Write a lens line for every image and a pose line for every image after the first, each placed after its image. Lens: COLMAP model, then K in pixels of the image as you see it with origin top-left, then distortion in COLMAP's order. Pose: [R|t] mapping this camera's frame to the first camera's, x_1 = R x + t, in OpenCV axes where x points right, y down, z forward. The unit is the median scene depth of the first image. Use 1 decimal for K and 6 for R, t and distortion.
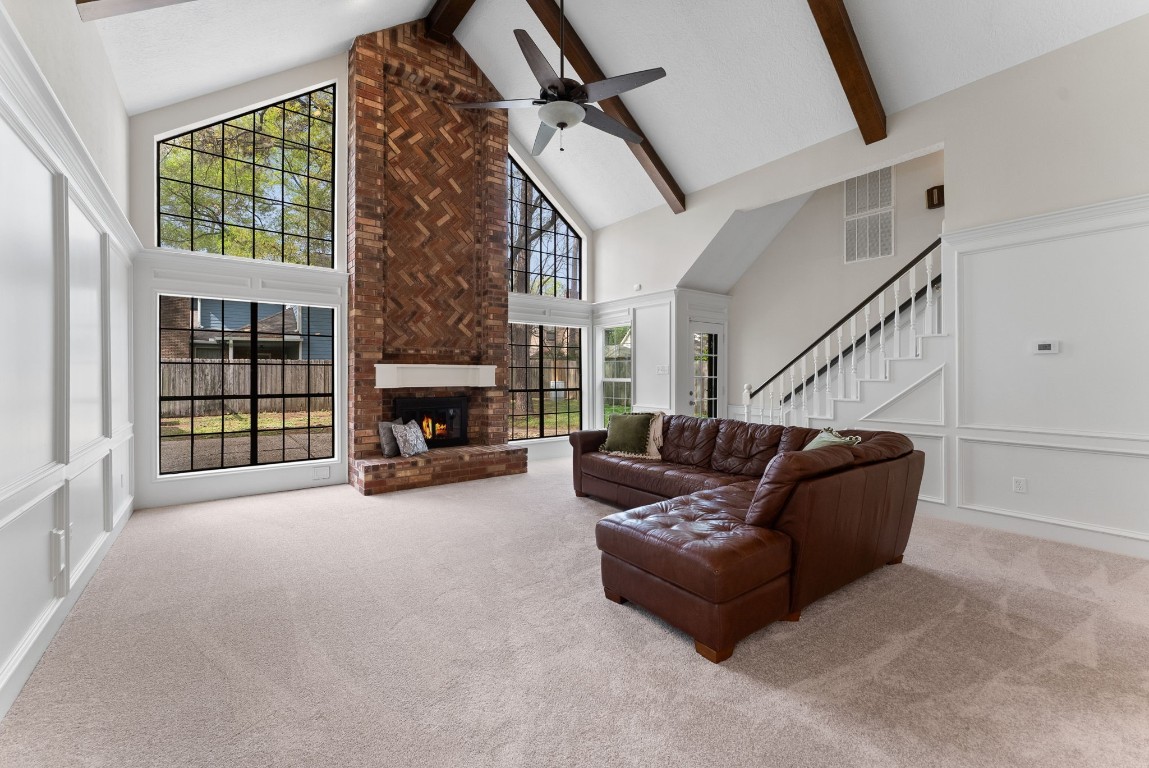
lens RADIAL K [[470.7, 0, 576.1], [0, 470.7, 364.9], [0, 0, 1]] dist [0.002494, 0.000456]
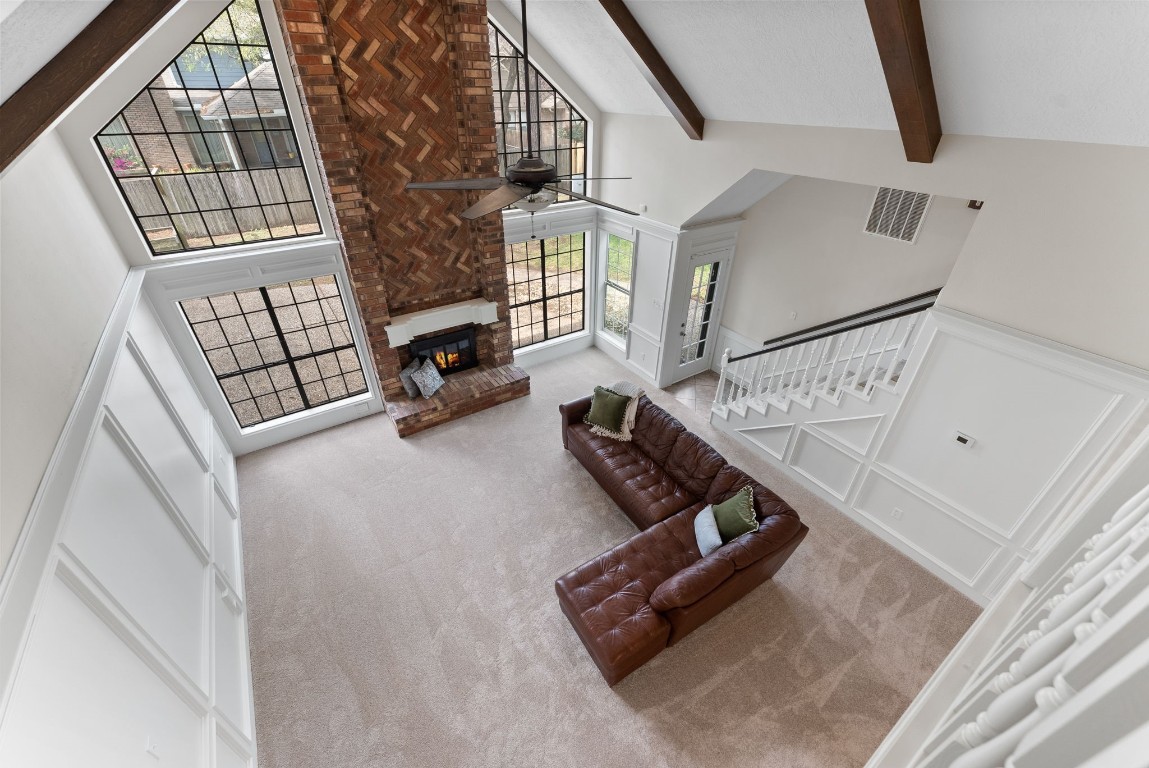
lens RADIAL K [[470.7, 0, 577.6], [0, 470.7, 377.4], [0, 0, 1]] dist [0.002494, 0.000456]
pose [[0.997907, 0.041472, -0.049613, 0.071298], [-0.007210, 0.833829, 0.551976, -0.457777], [0.064261, -0.550463, 0.832383, 0.046785]]
